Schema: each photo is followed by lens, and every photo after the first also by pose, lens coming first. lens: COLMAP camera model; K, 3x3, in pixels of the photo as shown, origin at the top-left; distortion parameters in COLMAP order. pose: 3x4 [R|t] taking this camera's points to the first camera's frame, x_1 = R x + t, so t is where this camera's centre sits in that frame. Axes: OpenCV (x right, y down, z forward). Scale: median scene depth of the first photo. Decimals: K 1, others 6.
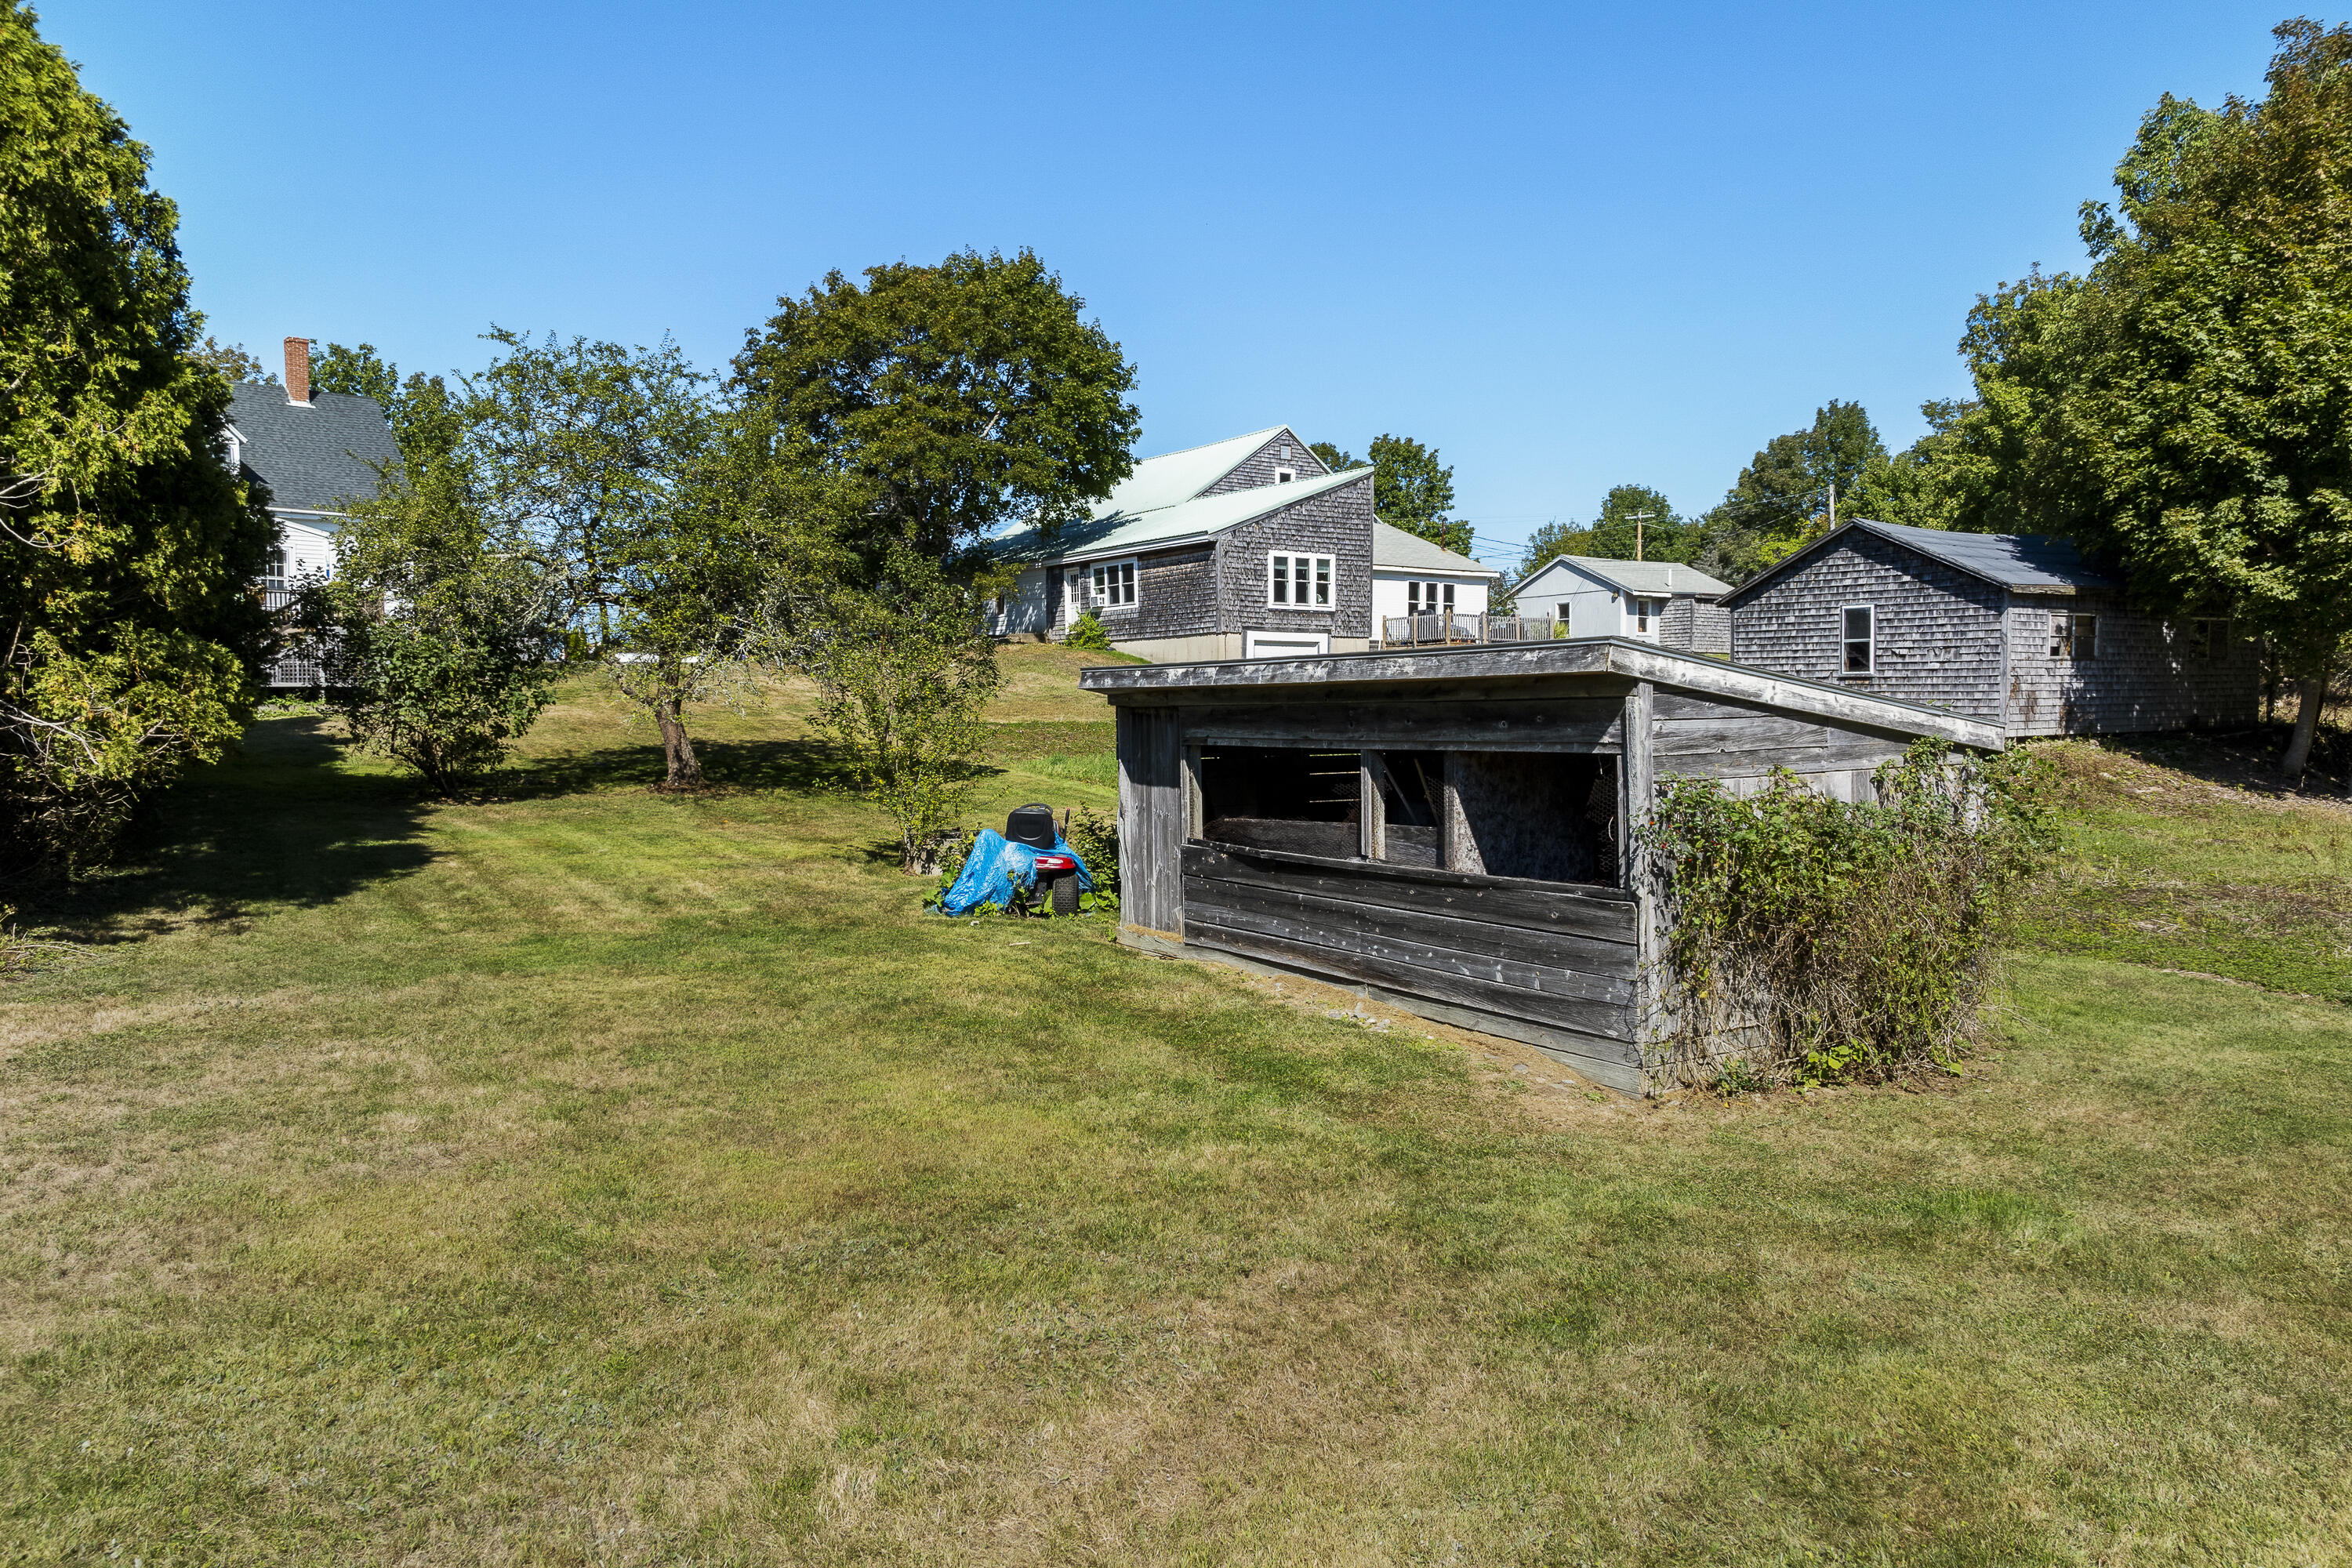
lens RADIAL K [[1625.7, 0, 1173.0], [0, 1625.7, 768.9], [0, 0, 1]] dist [-0.009571, -0.002025]
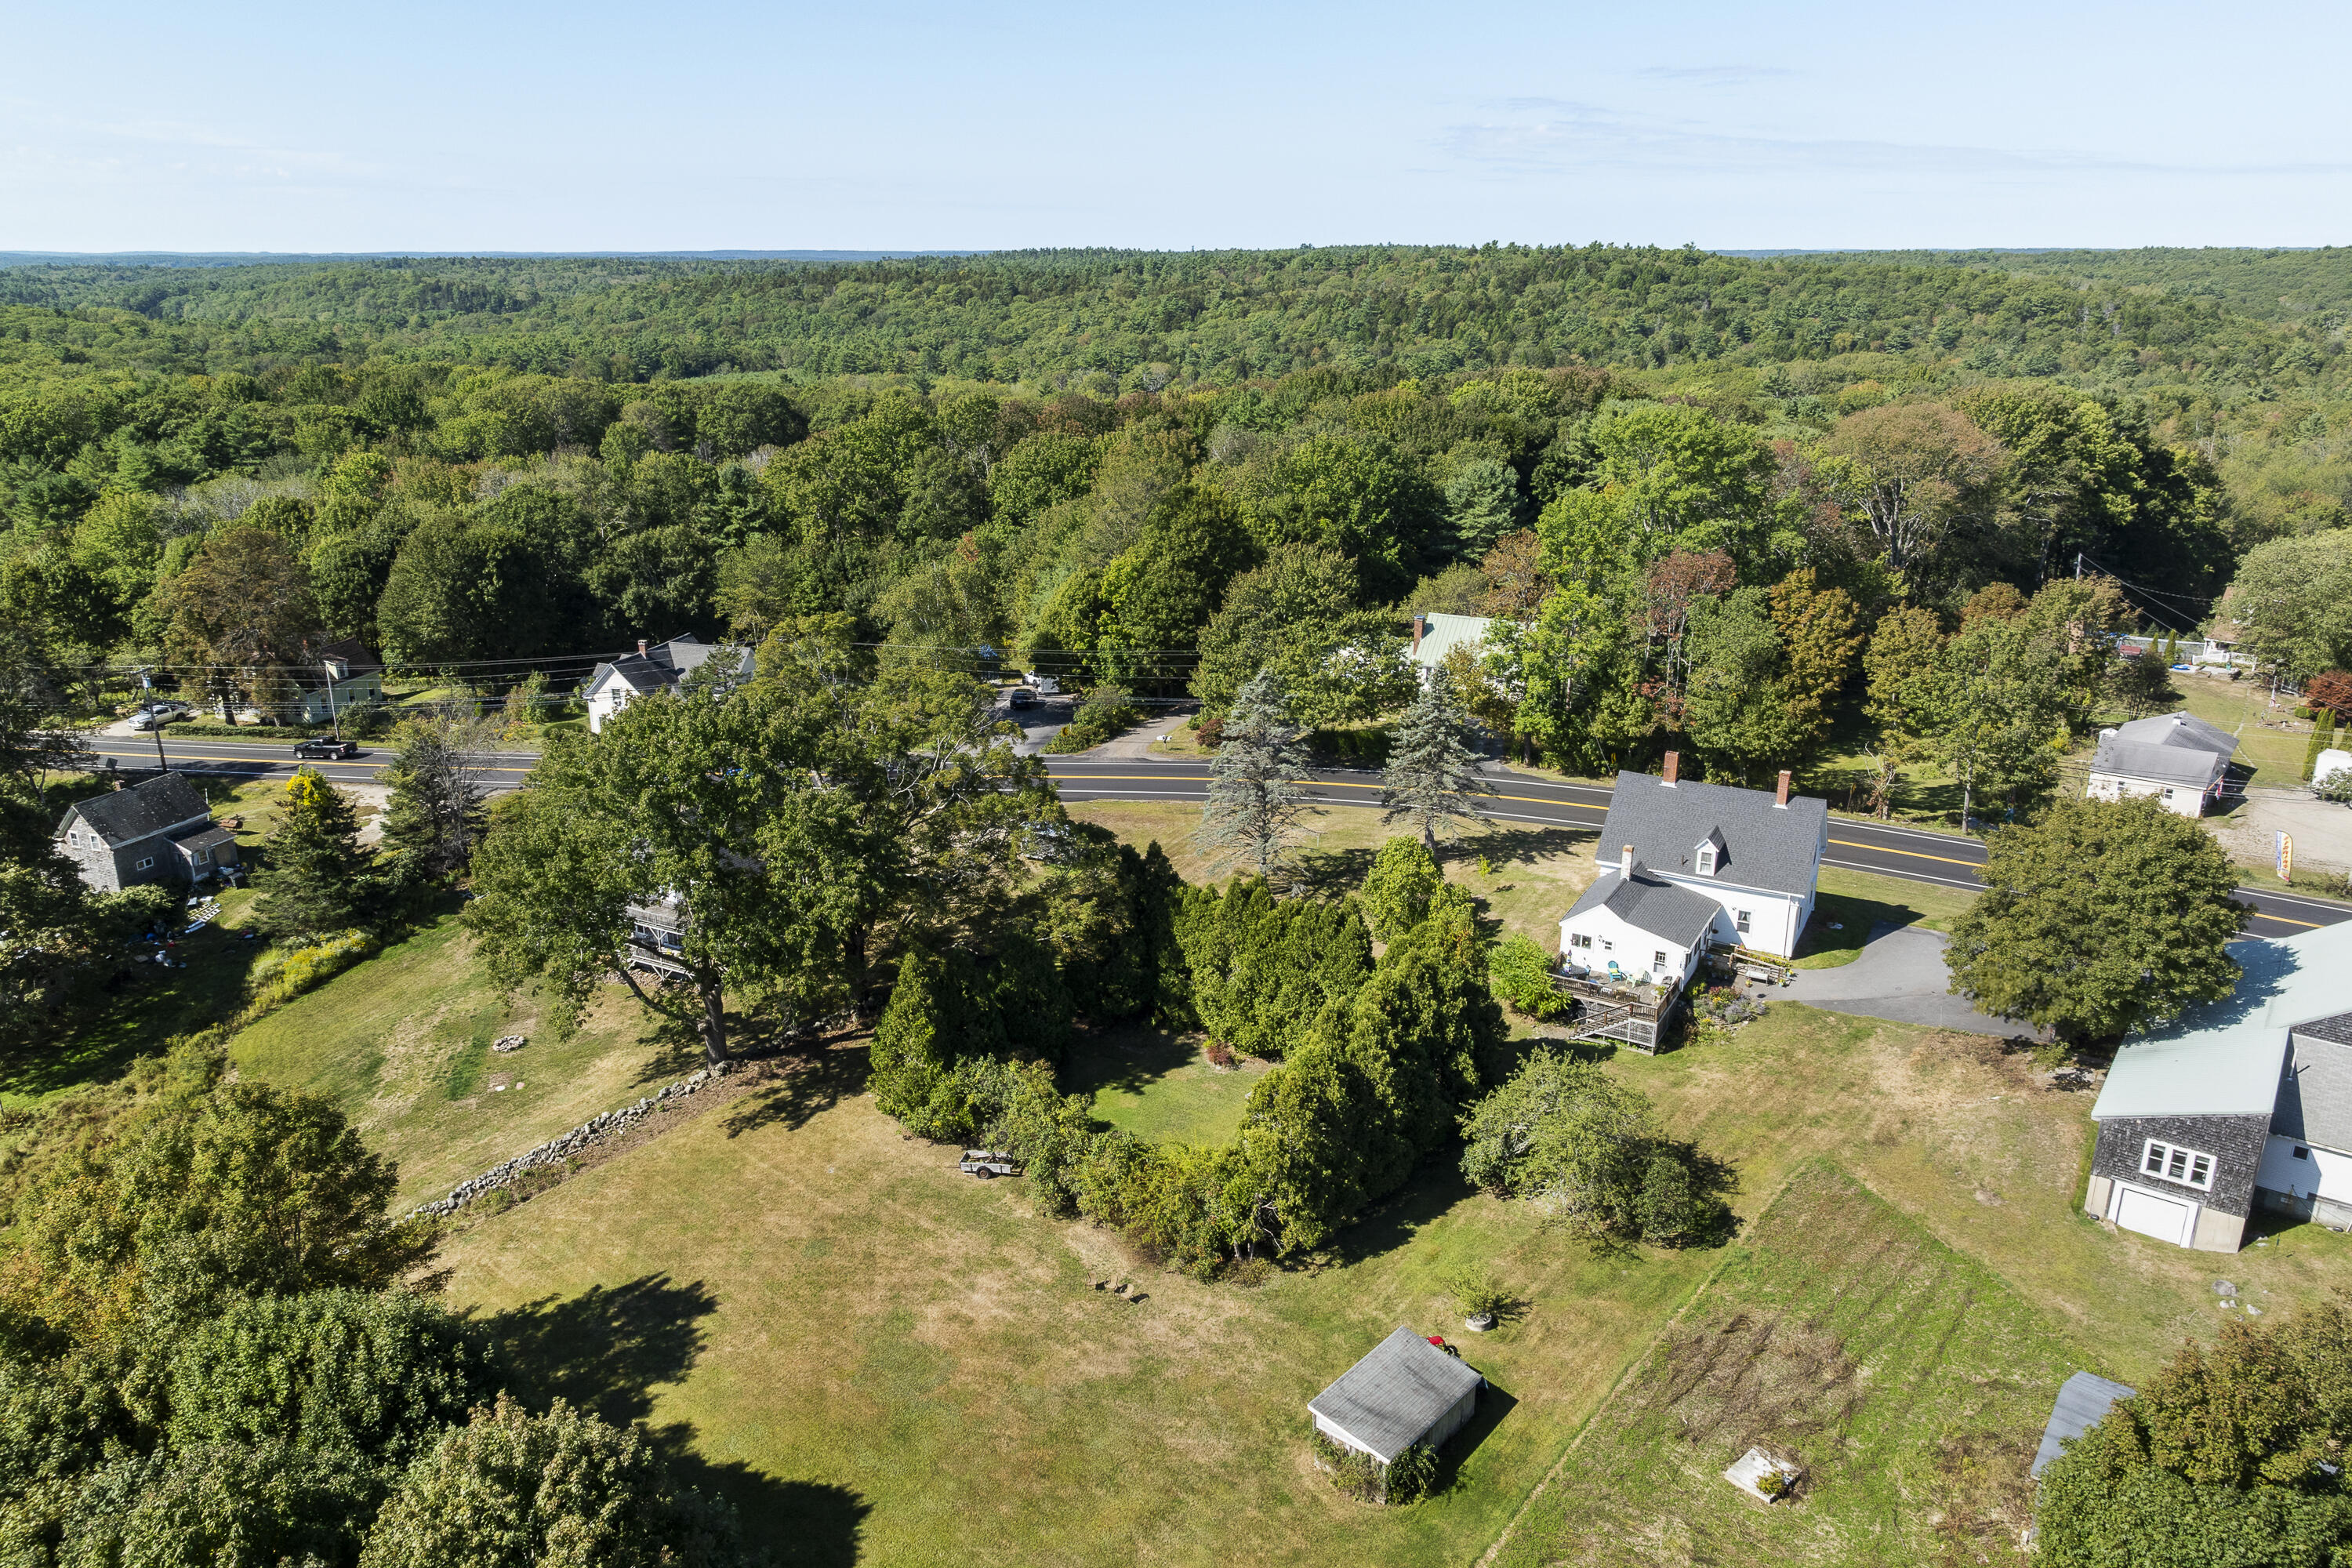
lens RADIAL K [[1645.1, 0, 1172.3], [0, 1645.1, 795.2], [0, 0, 1]] dist [-0.004140, -0.000531]
pose [[0.309844, 0.306863, -0.899907, 0.946136], [-0.031507, 0.949280, 0.312851, -0.796941], [0.950265, -0.068581, 0.303797, -0.255200]]
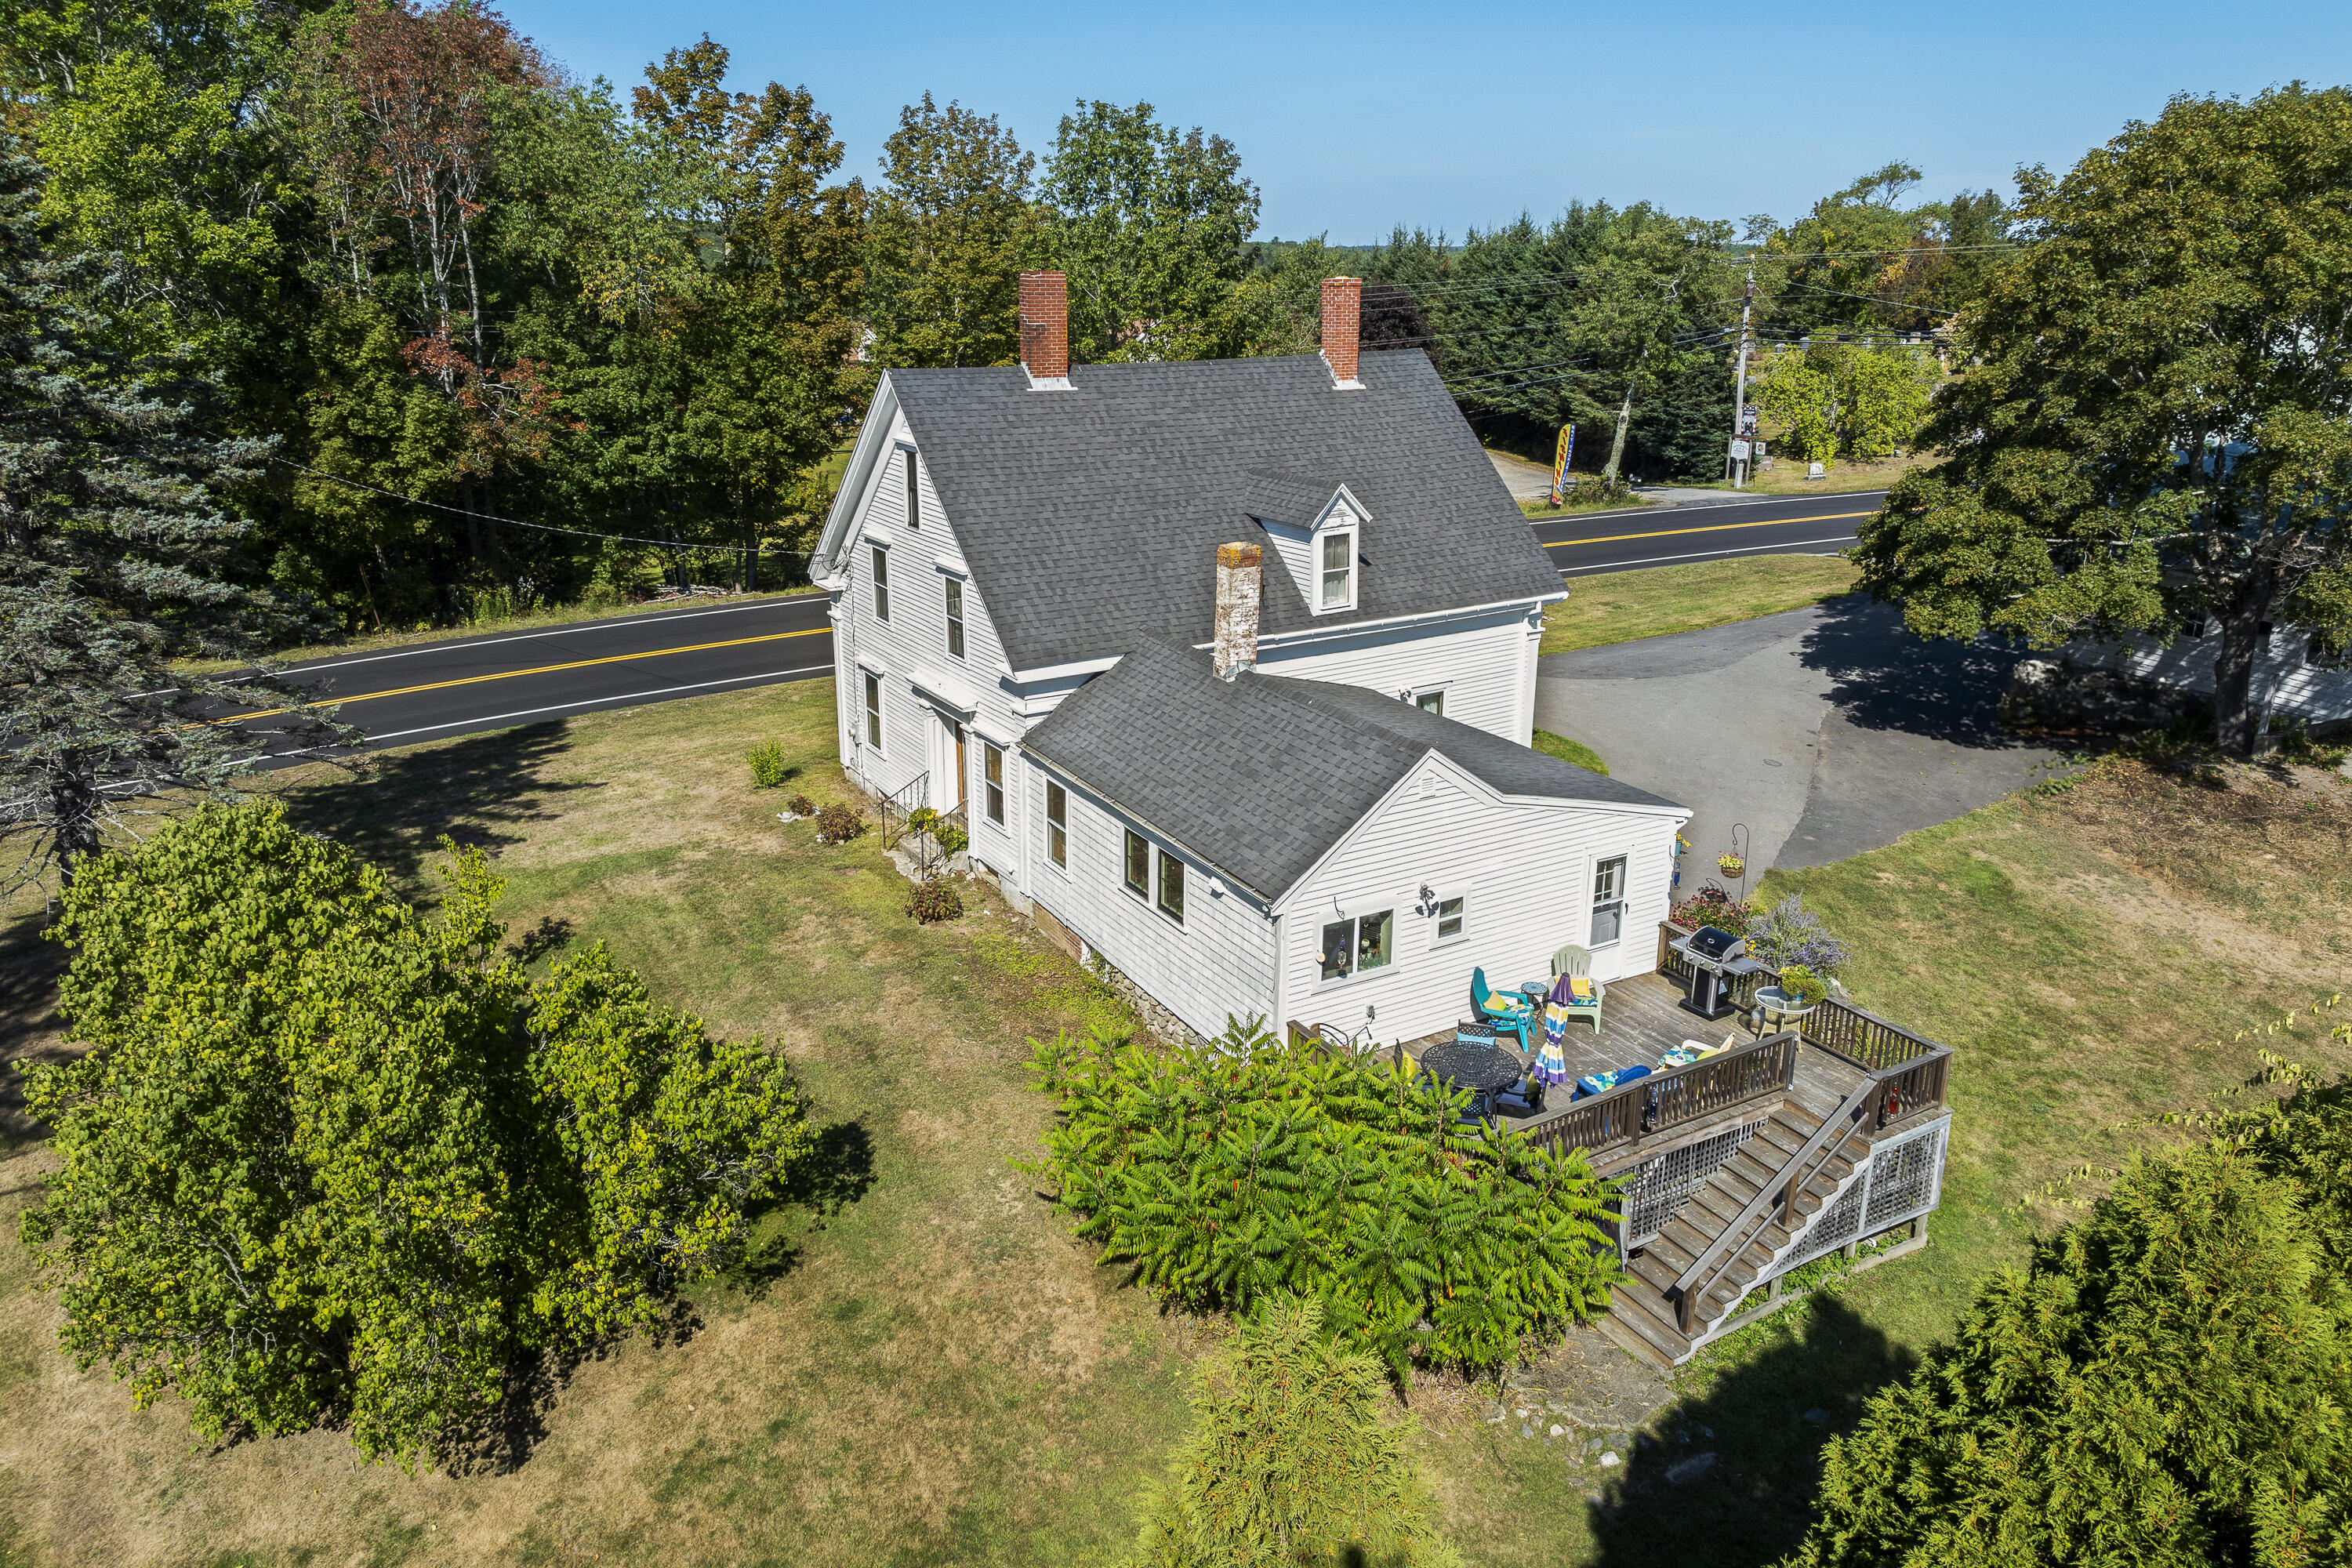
lens RADIAL K [[1625.7, 0, 1173.0], [0, 1625.7, 768.9], [0, 0, 1]] dist [-0.009571, -0.002025]
pose [[0.978977, 0.065626, -0.193127, -0.460087], [-0.010176, 0.961363, 0.275095, -0.248767], [0.203719, -0.267346, 0.941820, 0.327211]]
